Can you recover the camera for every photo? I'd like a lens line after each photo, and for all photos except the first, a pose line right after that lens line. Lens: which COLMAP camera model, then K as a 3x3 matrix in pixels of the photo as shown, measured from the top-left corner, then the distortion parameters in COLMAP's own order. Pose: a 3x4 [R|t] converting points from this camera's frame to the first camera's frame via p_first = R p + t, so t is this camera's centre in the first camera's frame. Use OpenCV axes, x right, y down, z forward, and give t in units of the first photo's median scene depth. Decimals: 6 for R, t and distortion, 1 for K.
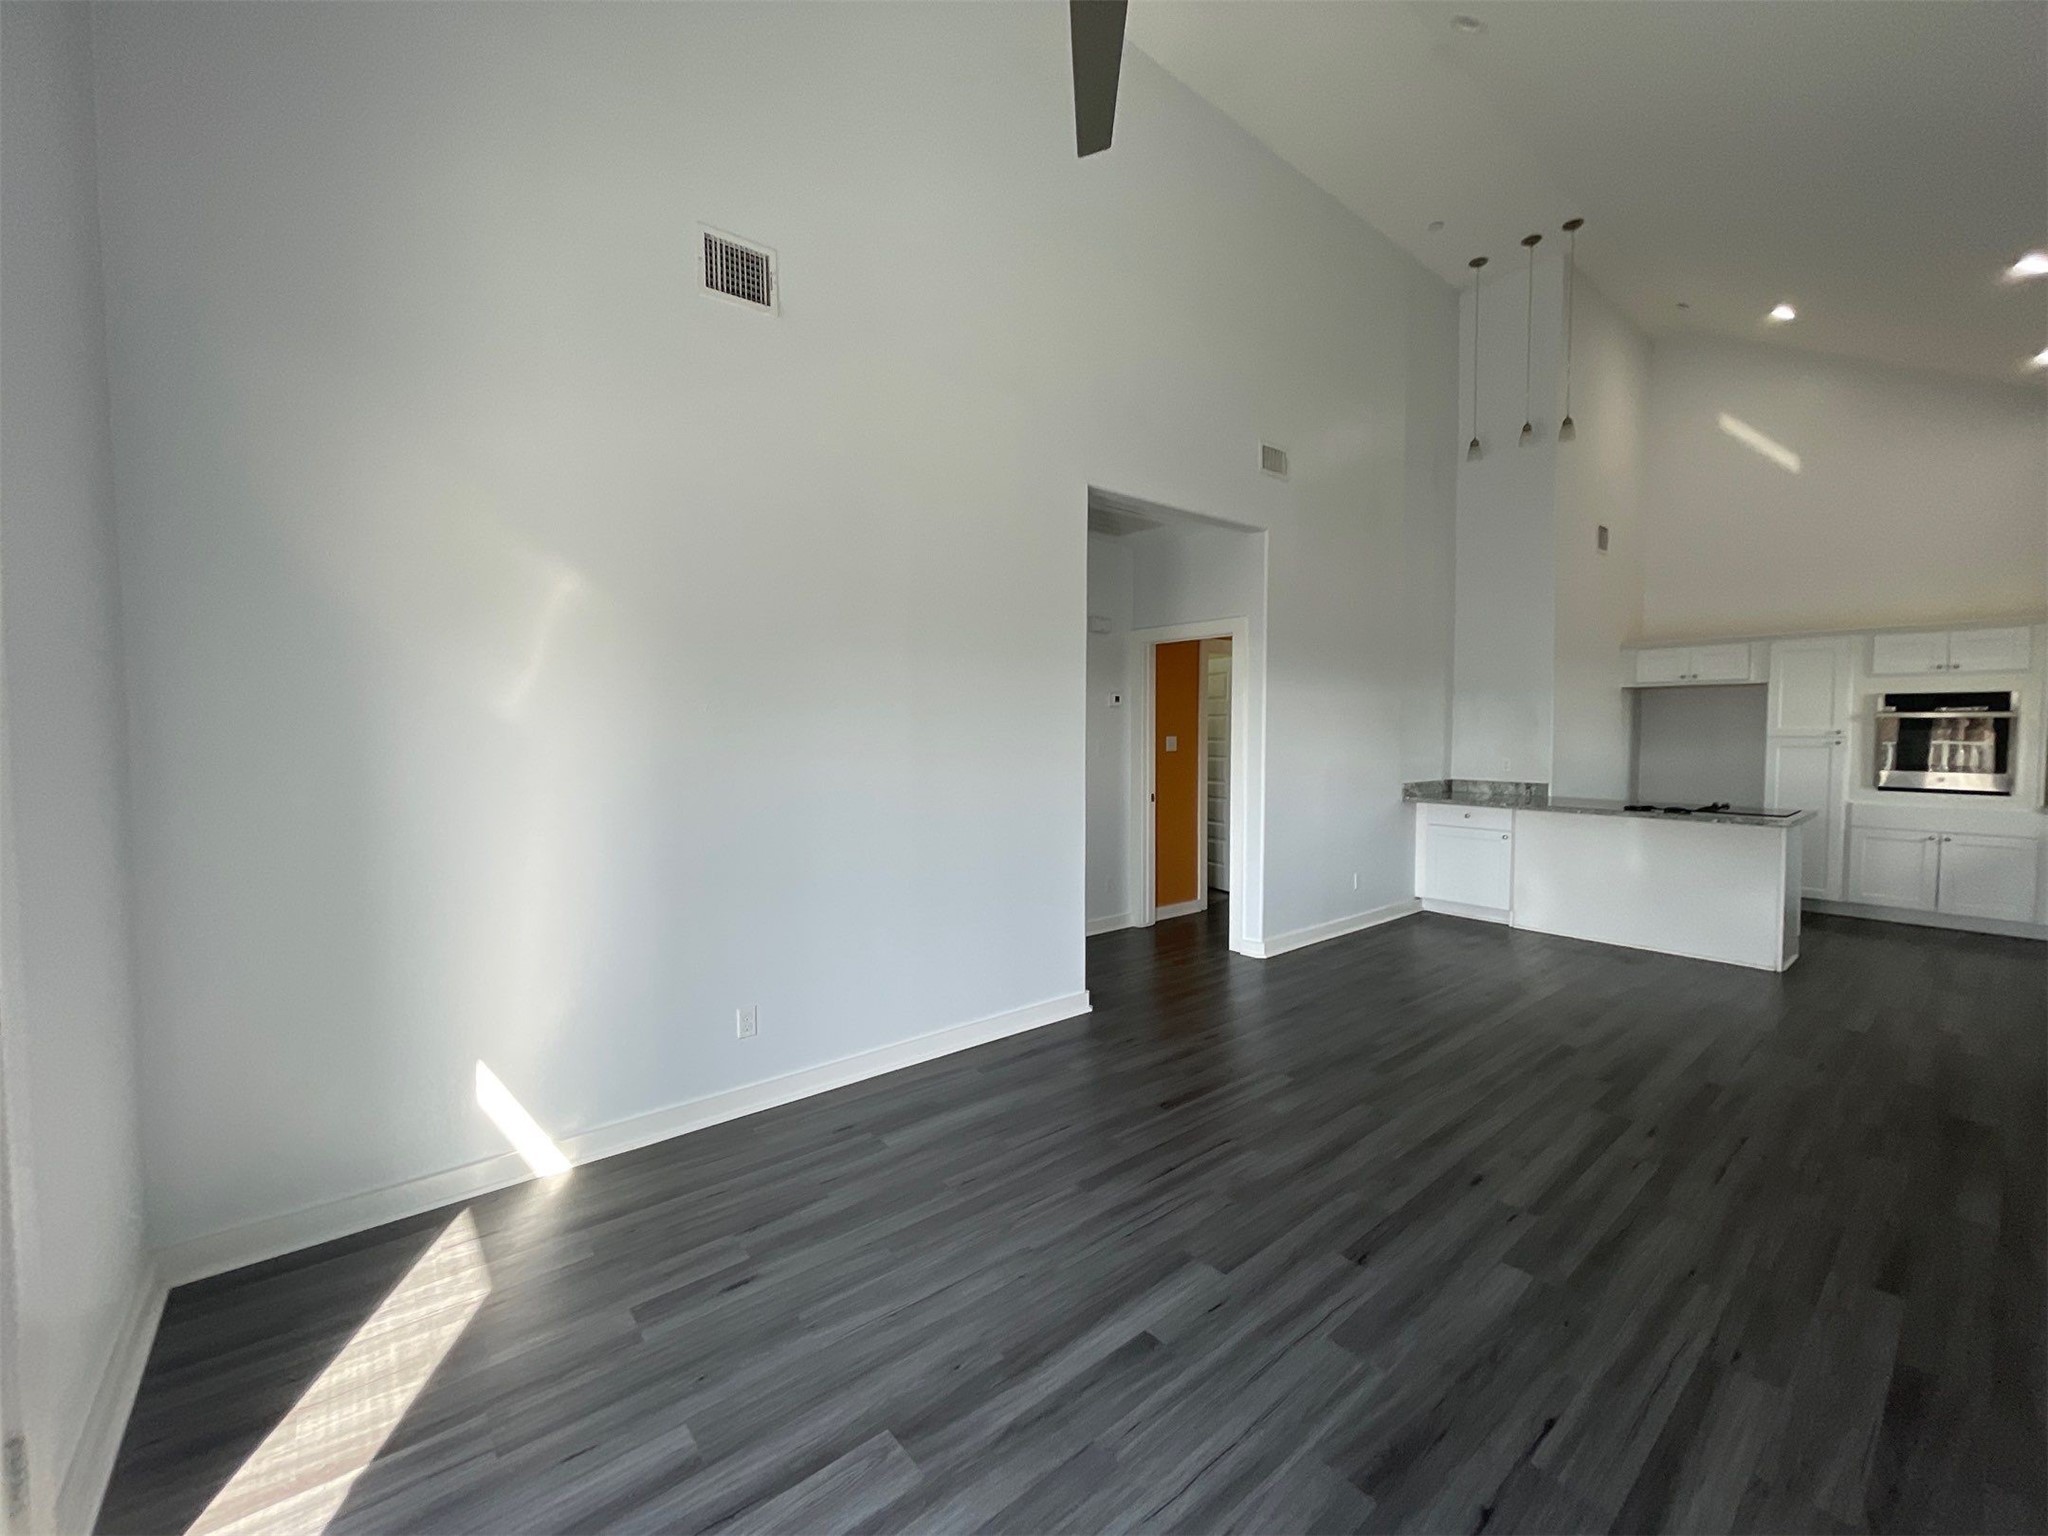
lens RADIAL K [[825.8, 0, 1016.0], [0, 825.8, 761.5], [0, 0, 1]] dist [0.004946, -0.000326]
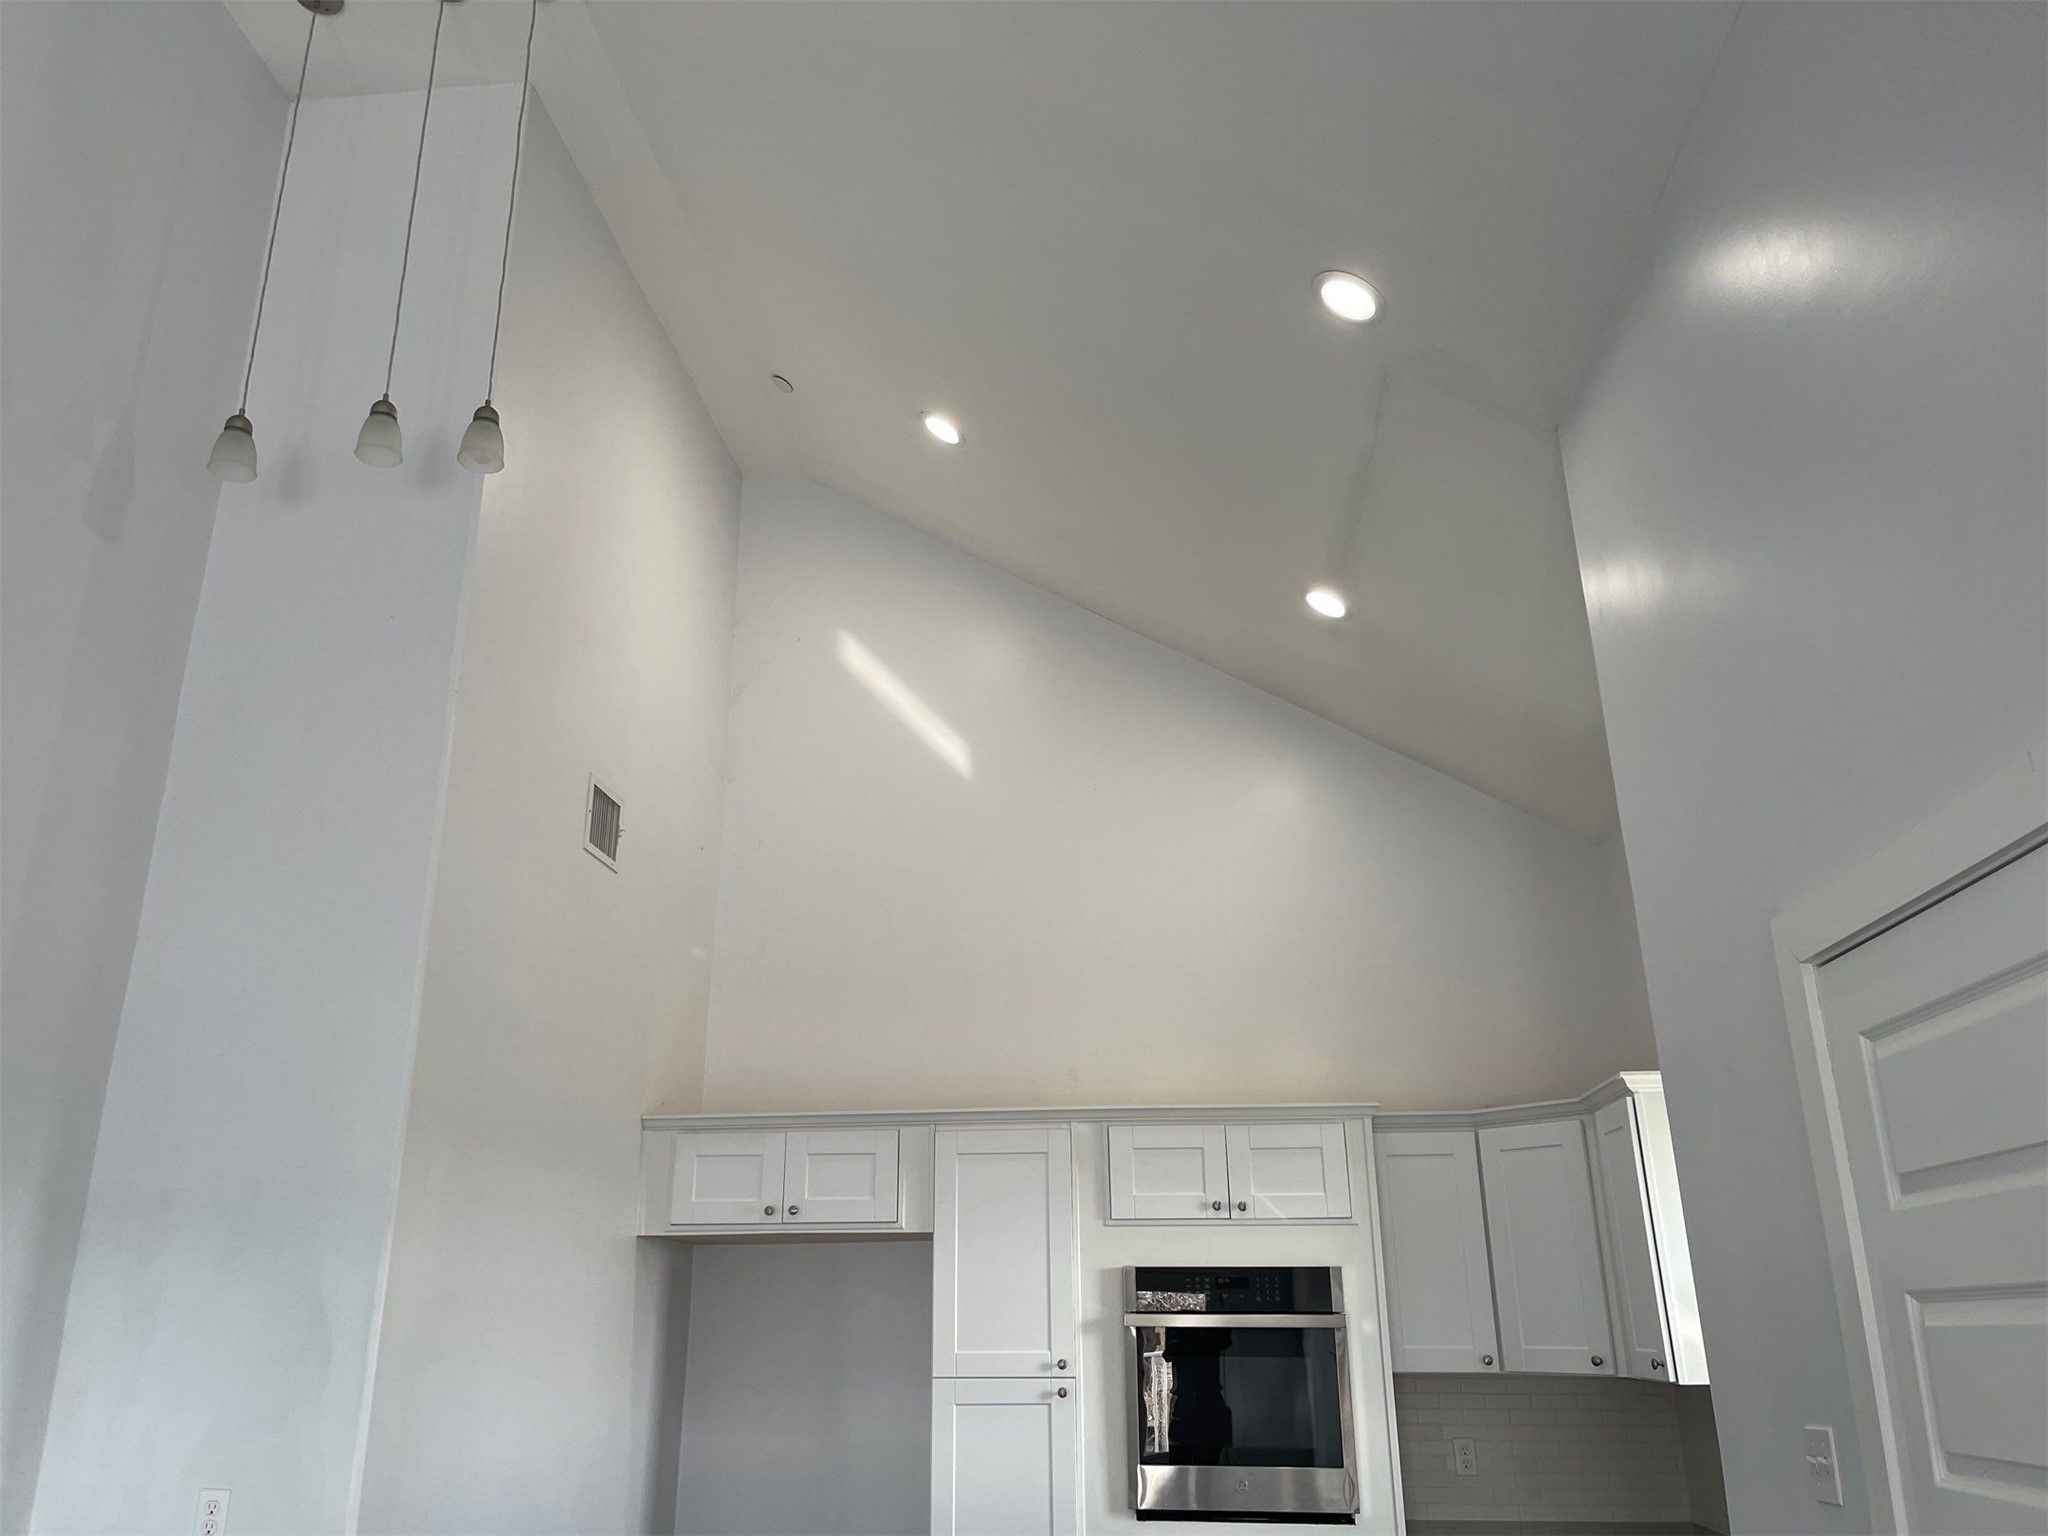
lens RADIAL K [[1545.0, 0, 1007.9], [0, 1545.0, 784.6], [0, 0, 1]] dist [0.064393, -0.056707]
pose [[0.709356, 0.225056, 0.667954, 0.398286], [0.032807, 0.936085, -0.350240, -0.035011], [-0.704086, 0.270358, 0.656635, 0.440515]]
